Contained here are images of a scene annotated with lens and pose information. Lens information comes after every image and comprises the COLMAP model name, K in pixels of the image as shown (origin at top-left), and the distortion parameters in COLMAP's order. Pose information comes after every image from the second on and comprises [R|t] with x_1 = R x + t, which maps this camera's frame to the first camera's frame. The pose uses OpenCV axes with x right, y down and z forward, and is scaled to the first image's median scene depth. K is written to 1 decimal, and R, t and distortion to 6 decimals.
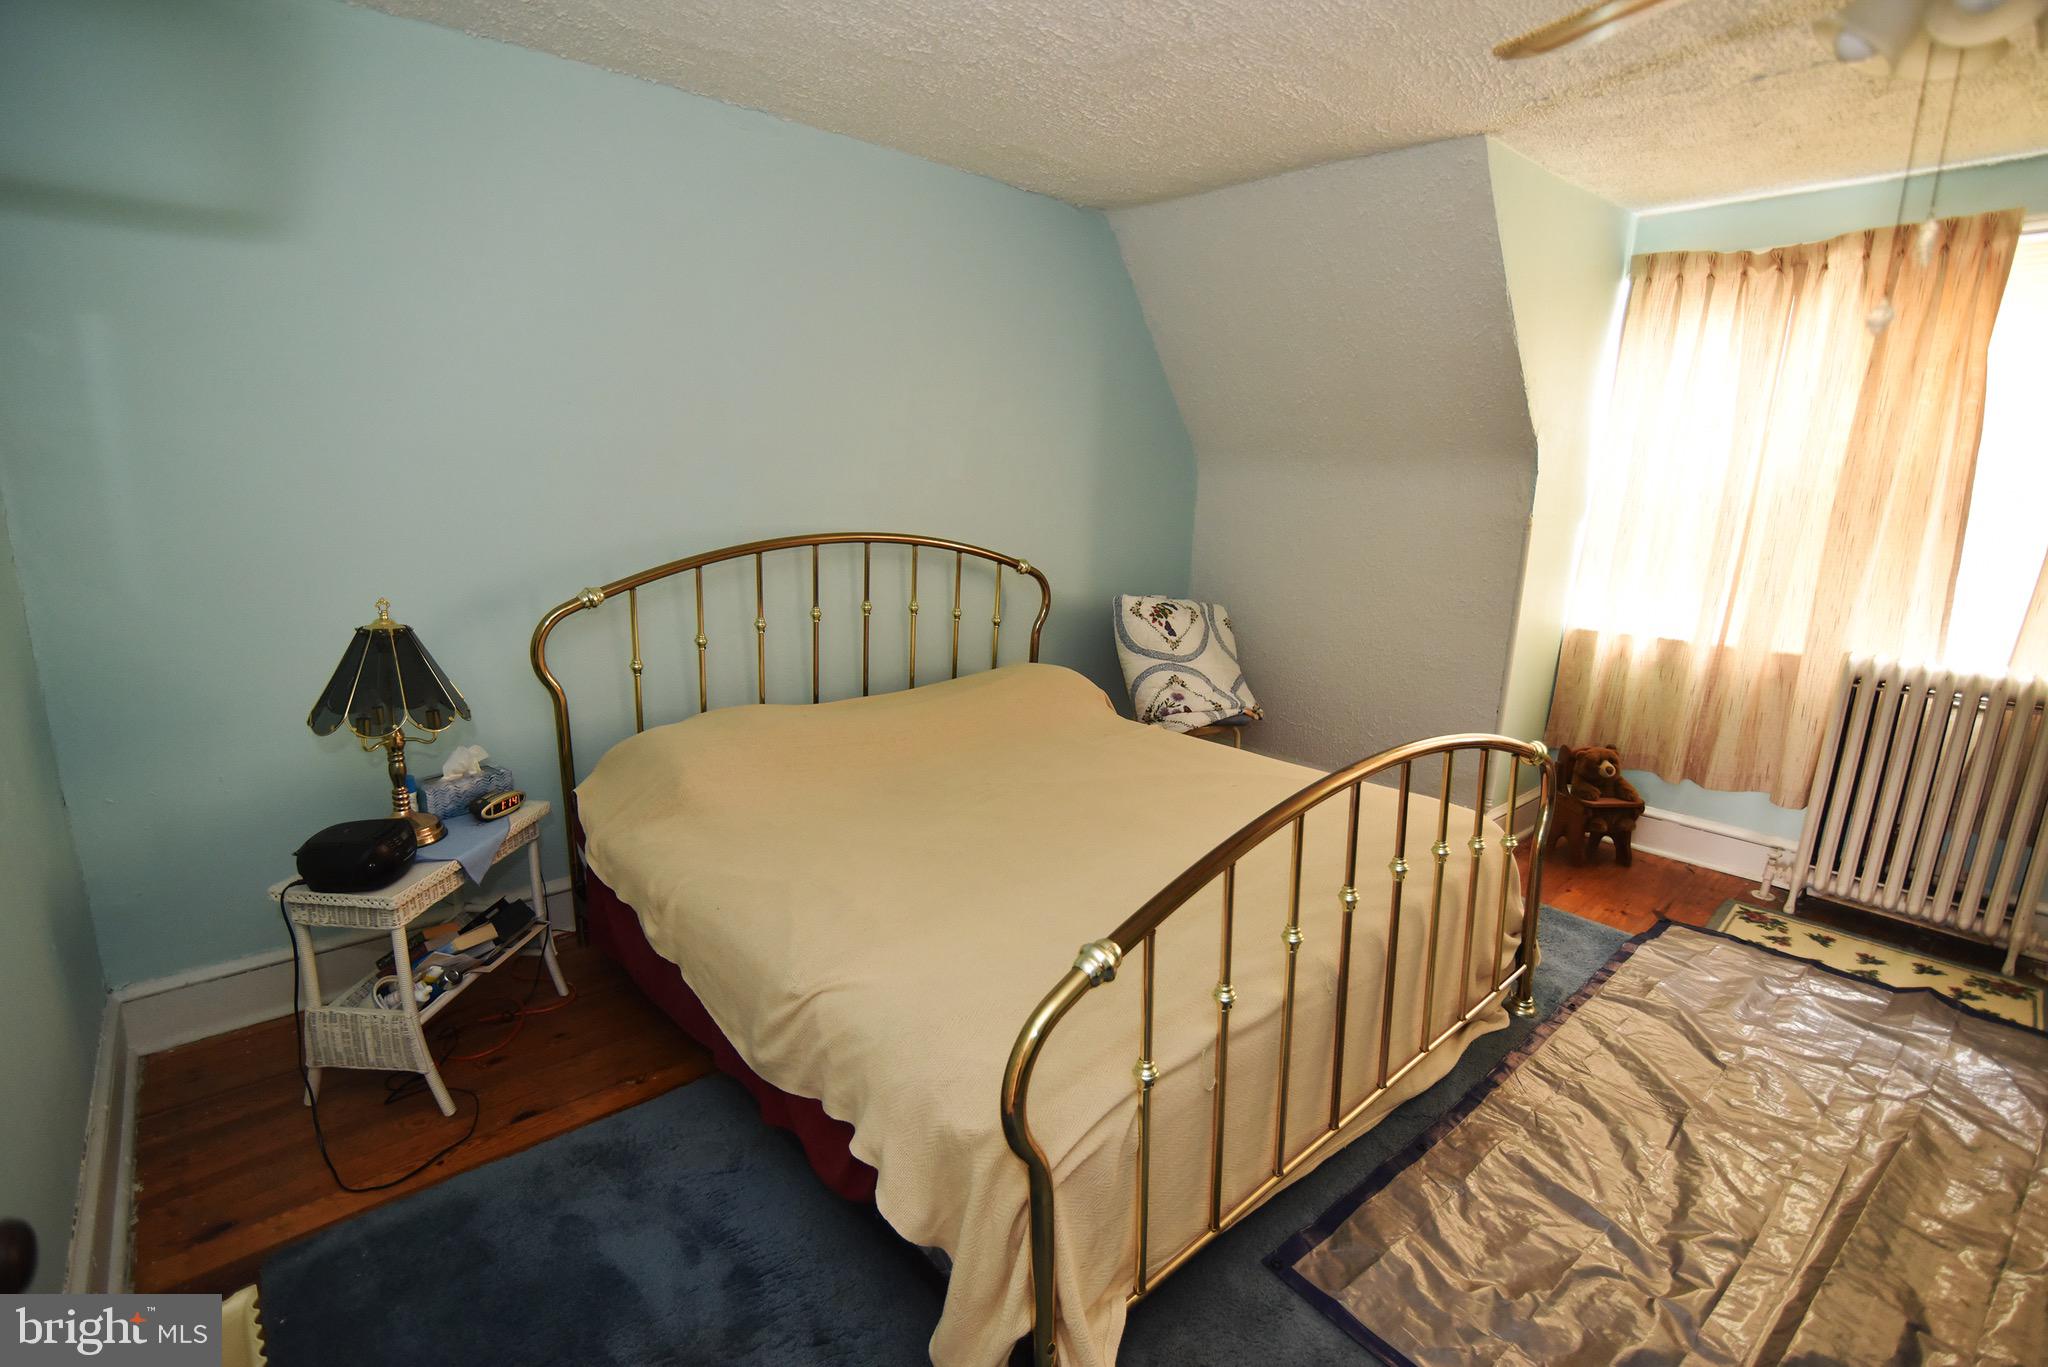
lens RADIAL K [[933.6, 0, 1022.2], [0, 933.6, 693.3], [0, 0, 1]] dist [-0.022107, 0.001557]
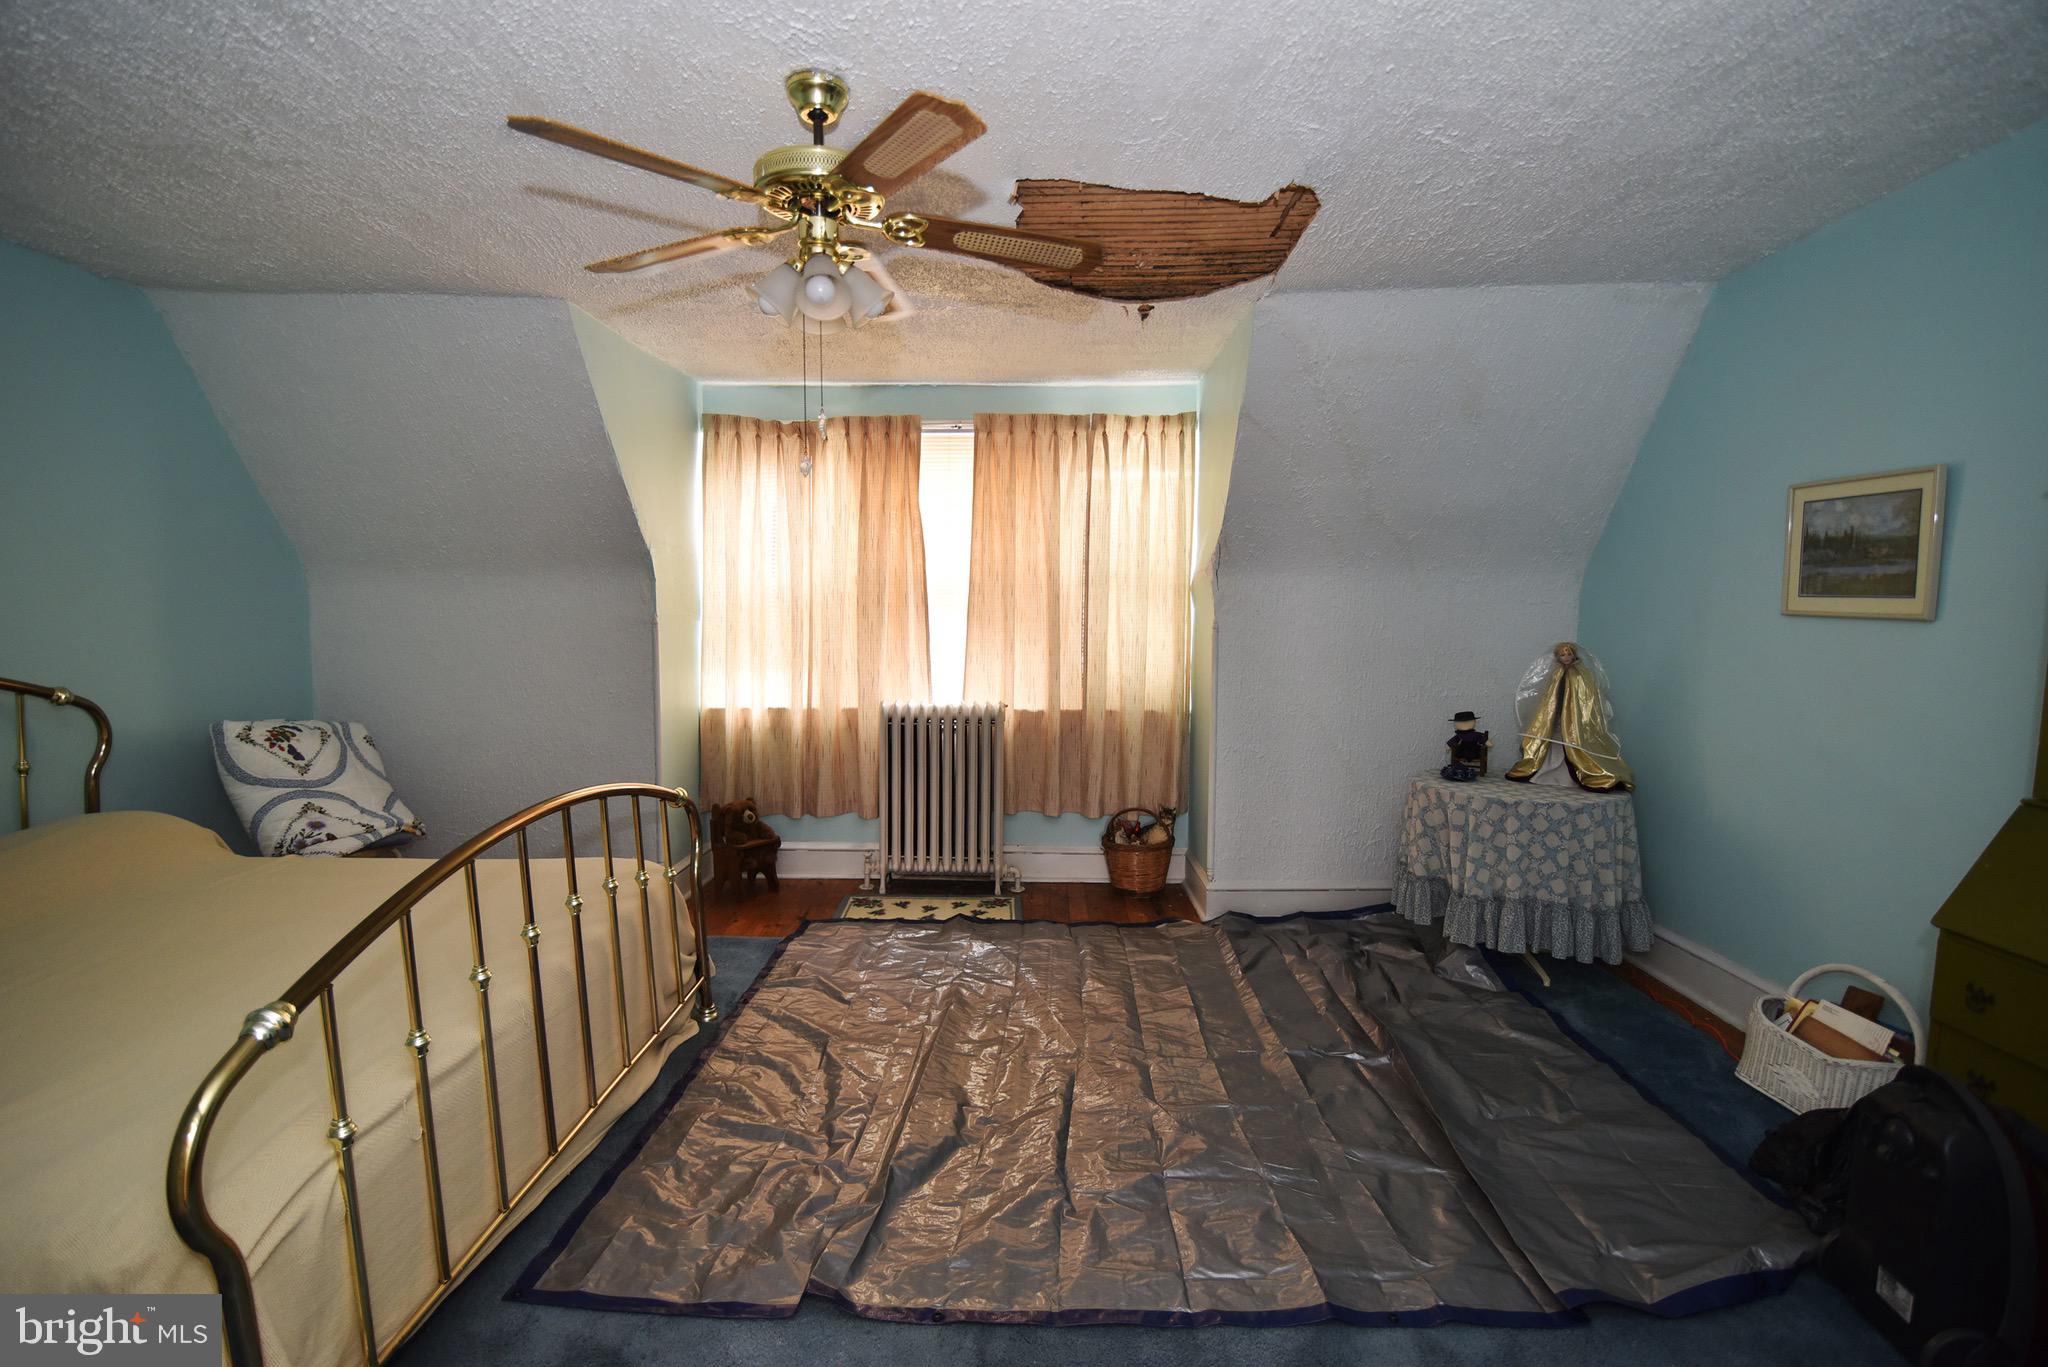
lens RADIAL K [[933.6, 0, 1017.1], [0, 933.6, 697.6], [0, 0, 1]] dist [-0.022107, 0.001557]
pose [[0.668014, -0.085006, 0.739277, -0.039529], [0.177743, 0.982926, -0.047587, 0.062702], [-0.722609, 0.163190, 0.671718, -0.146636]]
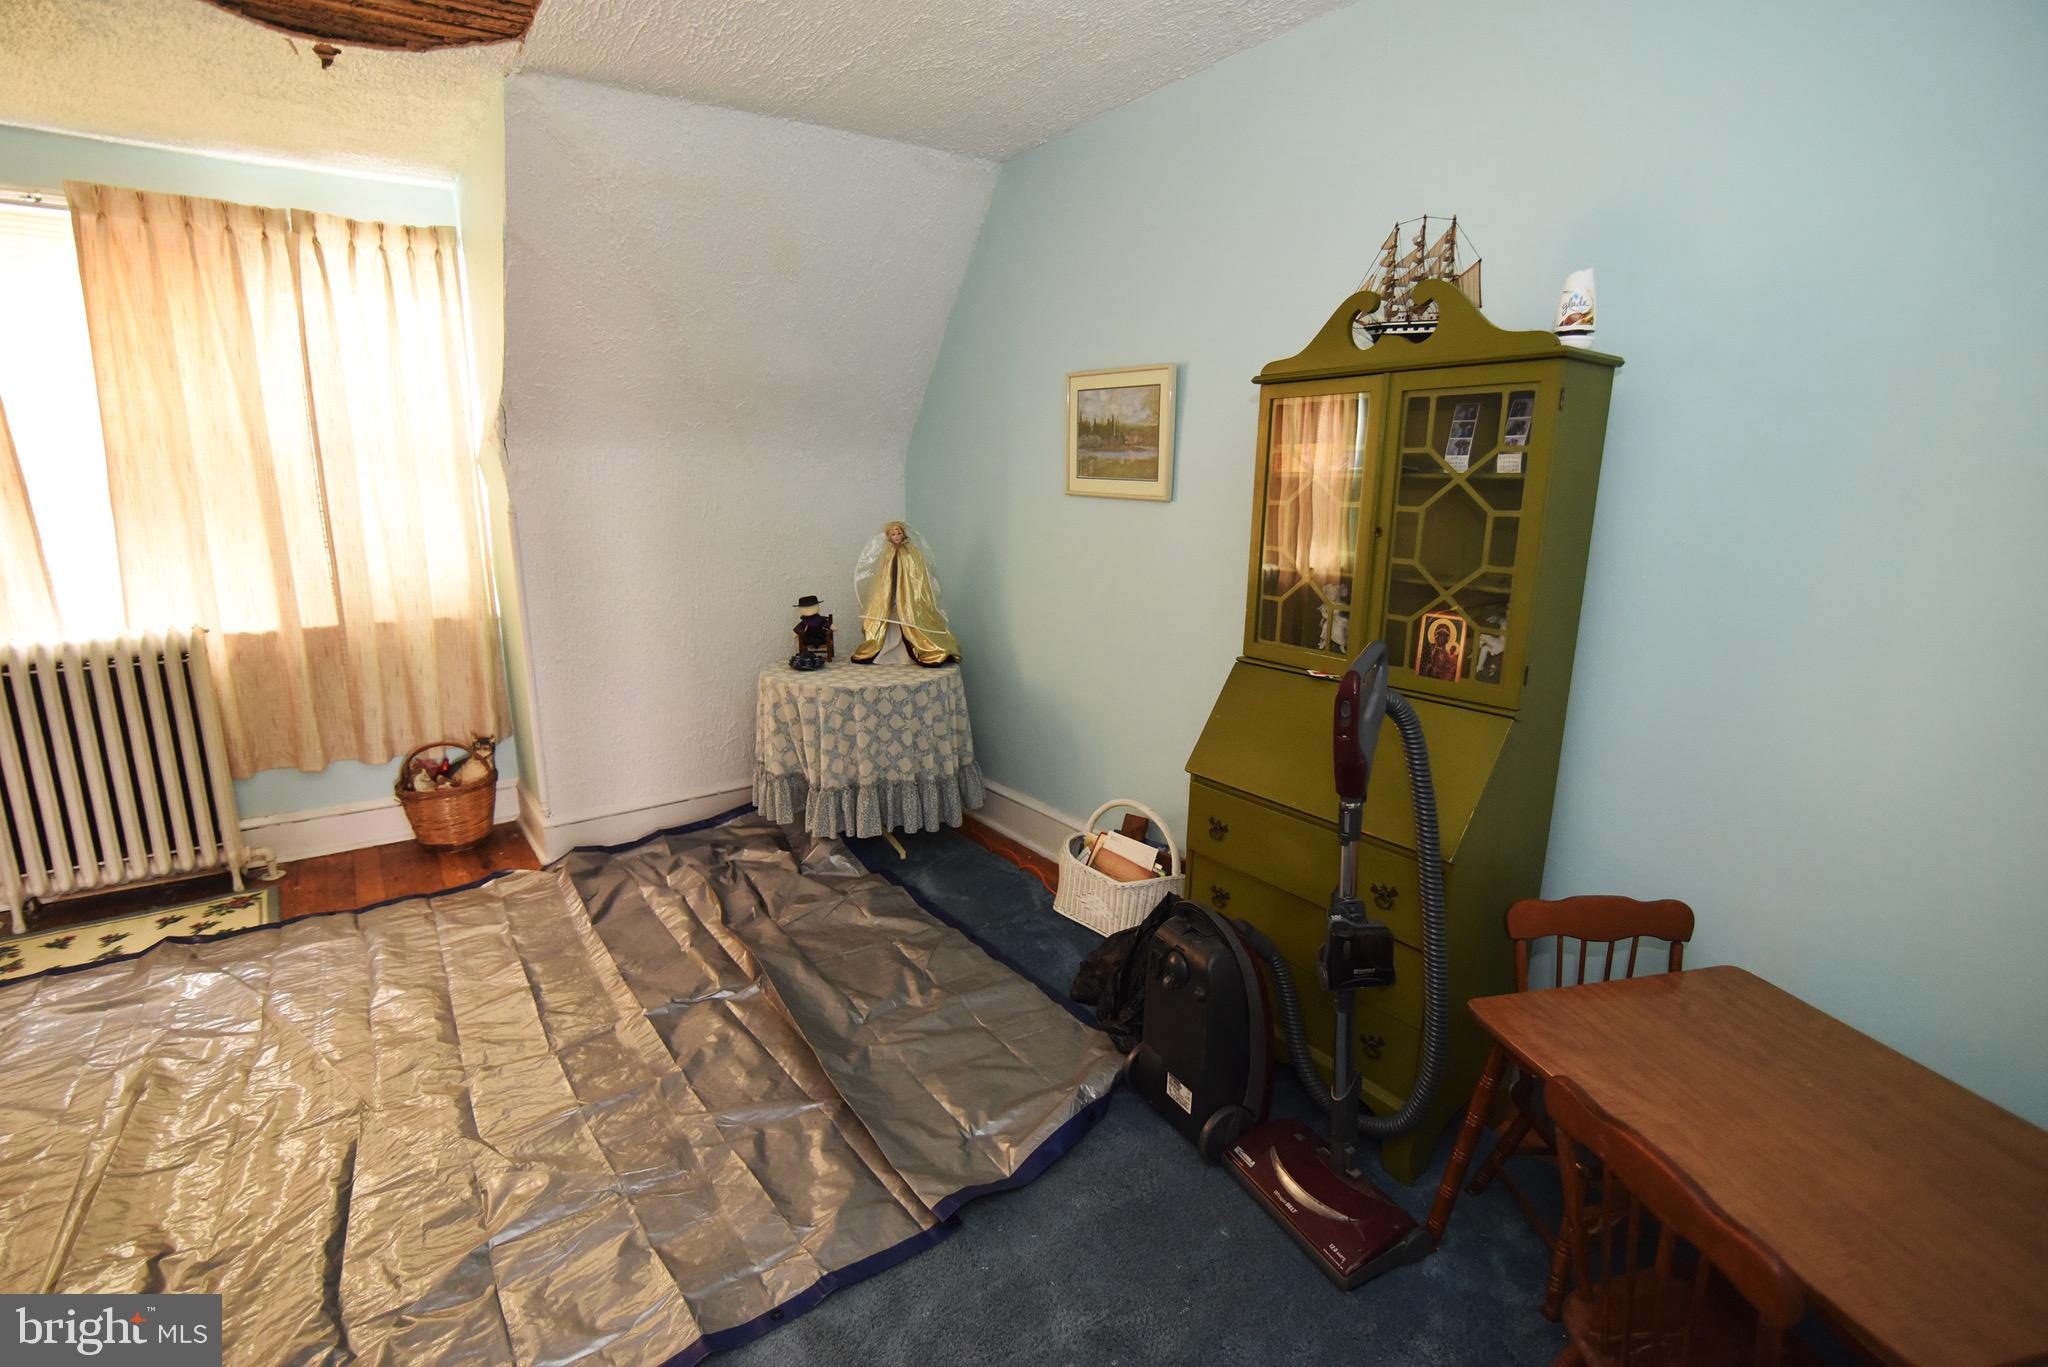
lens RADIAL K [[933.6, 0, 1014.2], [0, 933.6, 690.3], [0, 0, 1]] dist [-0.022107, 0.001557]
pose [[0.079897, -0.237867, 0.968006, 0.122611], [0.221879, 0.950991, 0.215373, 0.042795], [-0.971795, 0.197573, 0.128759, -0.128412]]
